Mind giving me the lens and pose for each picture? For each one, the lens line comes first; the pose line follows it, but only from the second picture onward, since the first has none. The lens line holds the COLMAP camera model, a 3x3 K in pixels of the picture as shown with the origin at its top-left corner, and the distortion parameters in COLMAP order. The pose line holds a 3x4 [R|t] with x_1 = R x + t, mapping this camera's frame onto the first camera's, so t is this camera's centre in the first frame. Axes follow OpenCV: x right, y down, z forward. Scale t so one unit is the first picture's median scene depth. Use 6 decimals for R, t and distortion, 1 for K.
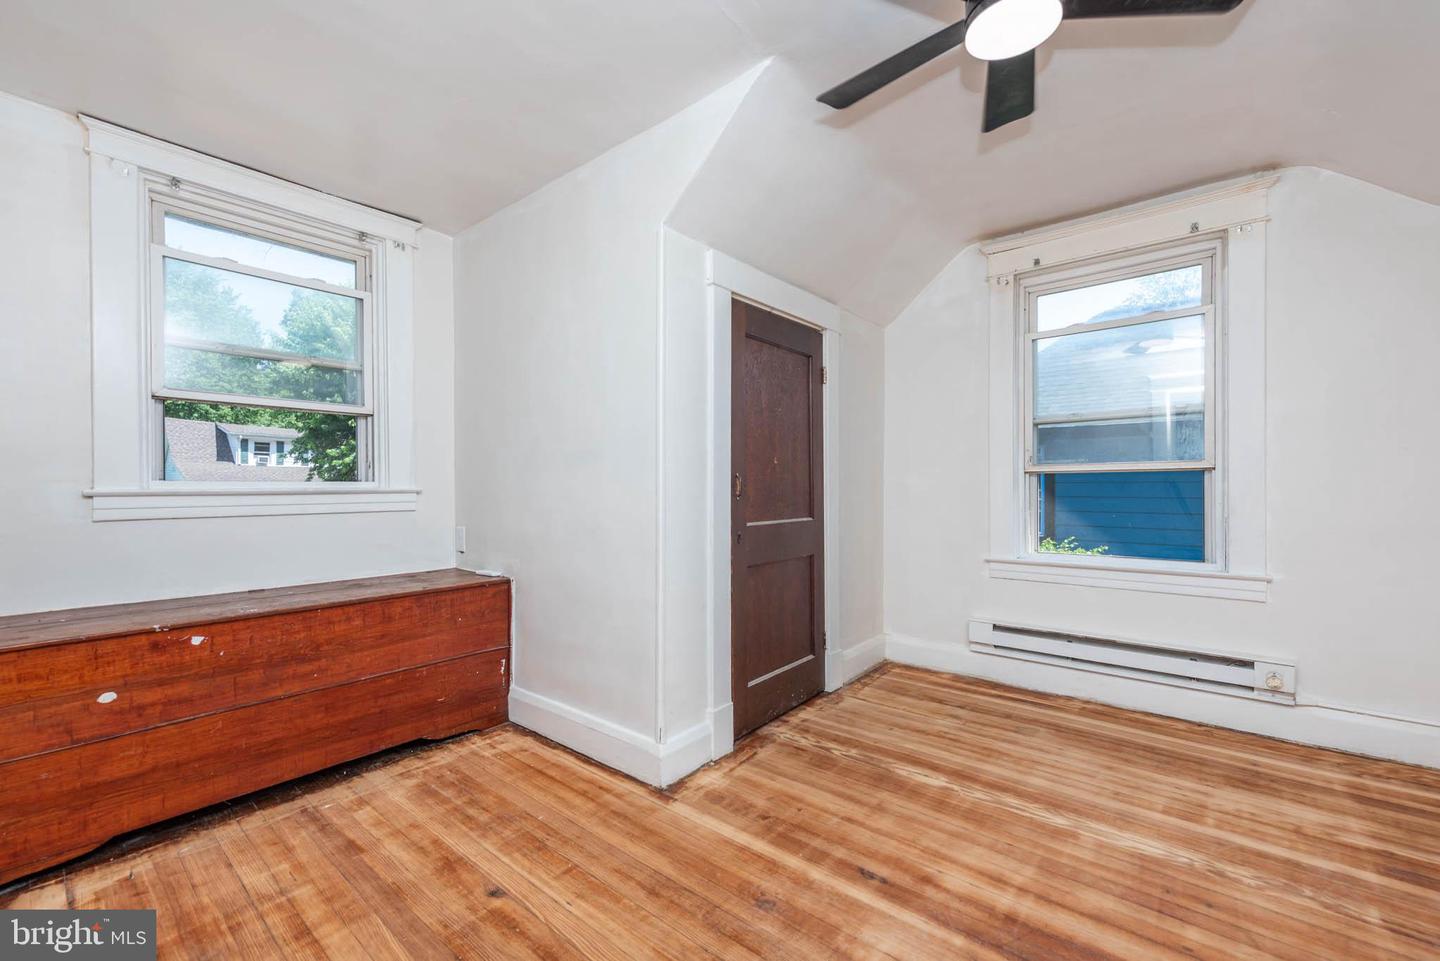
lens RADIAL K [[582.0, 0, 719.4], [0, 582.0, 487.7], [0, 0, 1]] dist [0.013136, -0.001381]
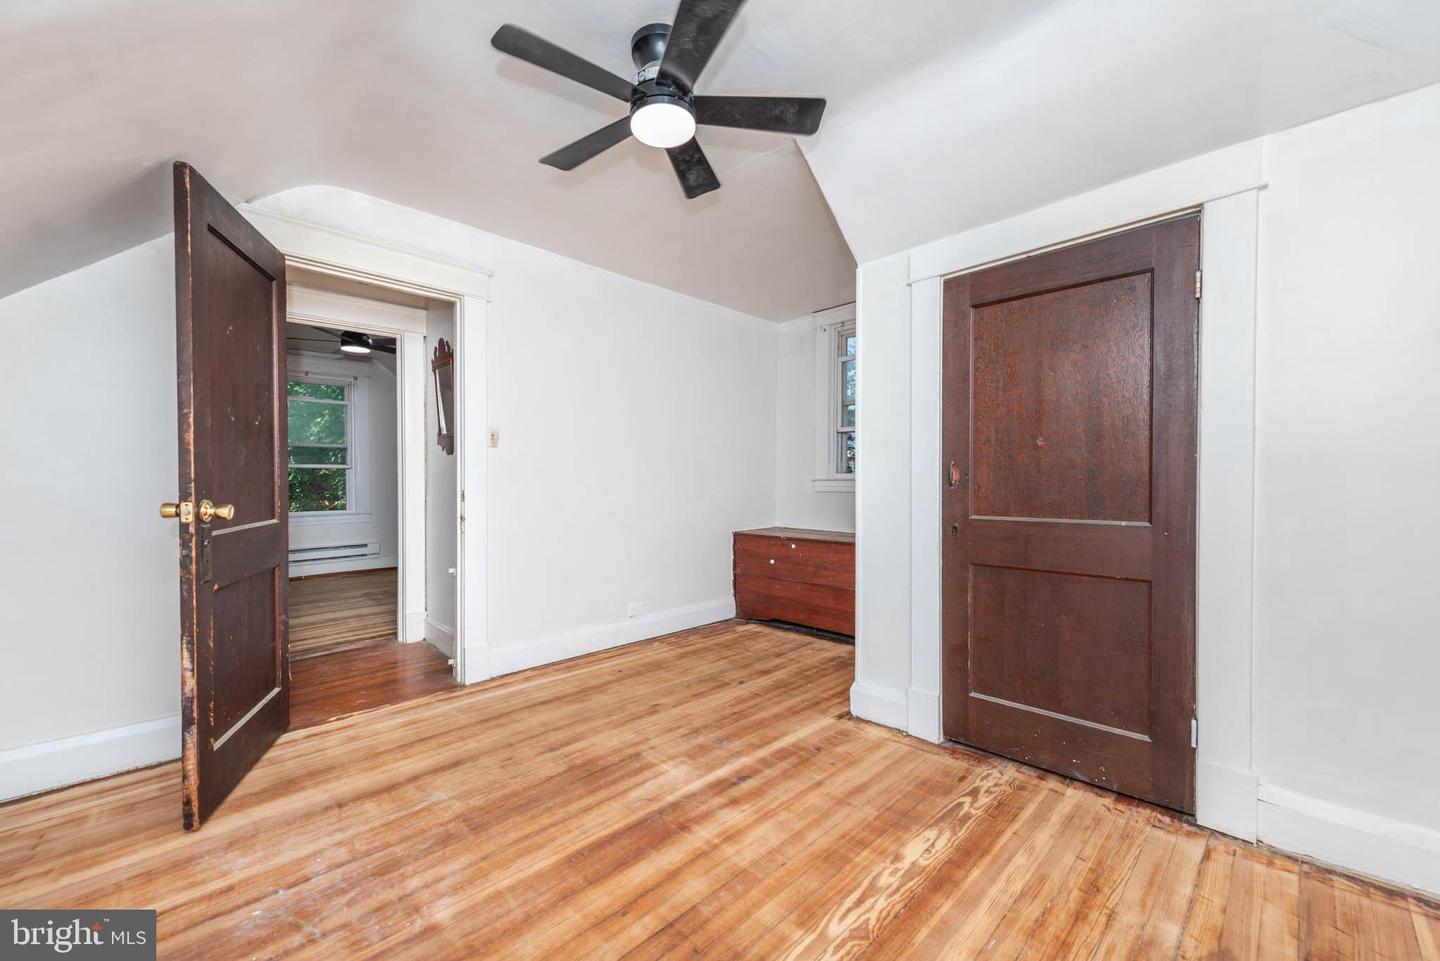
lens RADIAL K [[582.0, 0, 718.6], [0, 582.0, 481.2], [0, 0, 1]] dist [0.013136, -0.001381]
pose [[-0.088162, 0.007830, -0.996075, 1.285225], [0.003378, 0.999966, 0.007562, -0.004206], [0.996100, -0.002698, -0.088186, 0.888664]]
